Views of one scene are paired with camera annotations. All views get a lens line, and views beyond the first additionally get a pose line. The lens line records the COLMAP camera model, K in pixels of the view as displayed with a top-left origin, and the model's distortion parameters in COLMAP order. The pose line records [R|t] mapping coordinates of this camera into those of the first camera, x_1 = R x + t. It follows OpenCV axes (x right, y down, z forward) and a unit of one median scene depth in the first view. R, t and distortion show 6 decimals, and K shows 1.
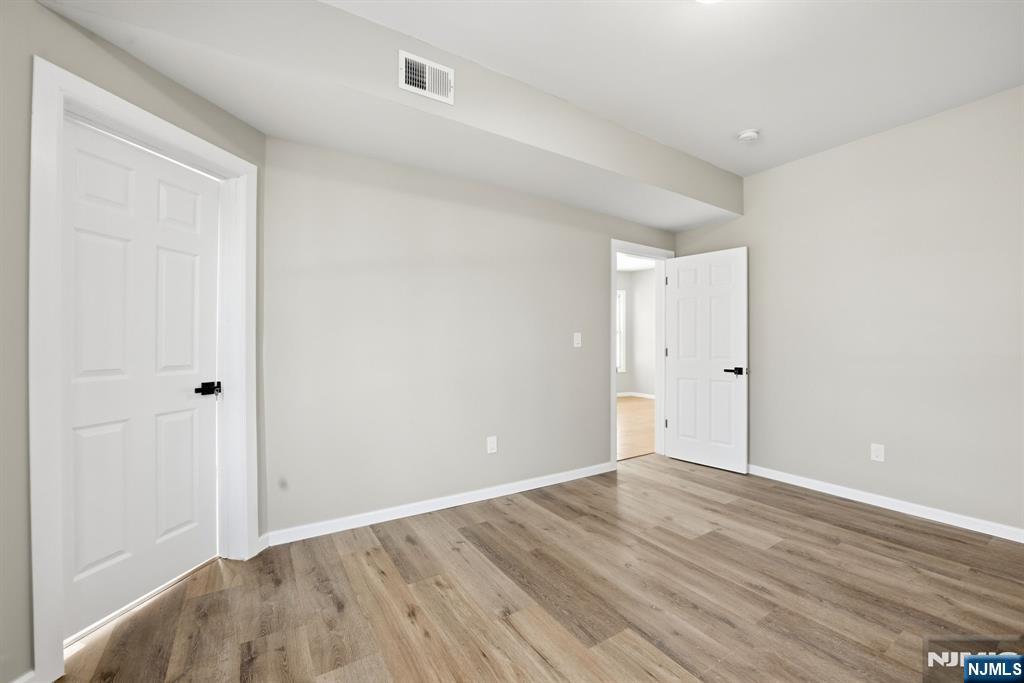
lens RADIAL K [[408.3, 0, 512.0], [0, 408.3, 341.5], [0, 0, 1]] dist [-0.000613, -0.000032]
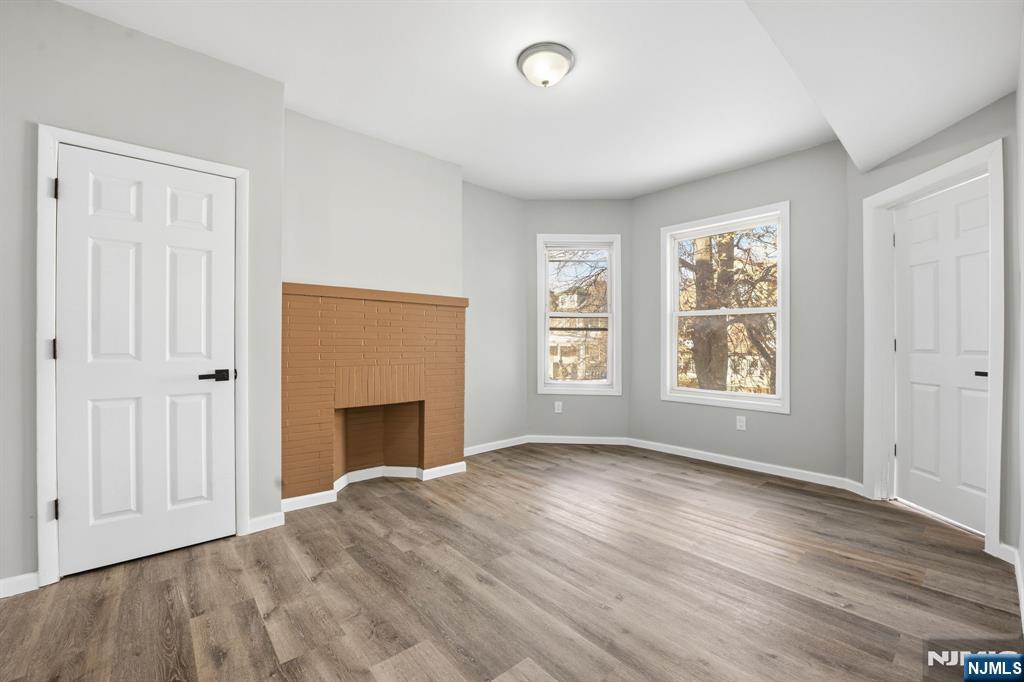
lens RADIAL K [[419.1, 0, 517.2], [0, 419.1, 342.2], [0, 0, 1]] dist [-0.002289, -0.000001]
pose [[-0.985765, -0.001578, -0.168124, 0.691312], [-0.000964, 0.999993, -0.003733, 0.040592], [0.168129, -0.003518, -0.985759, 1.974777]]
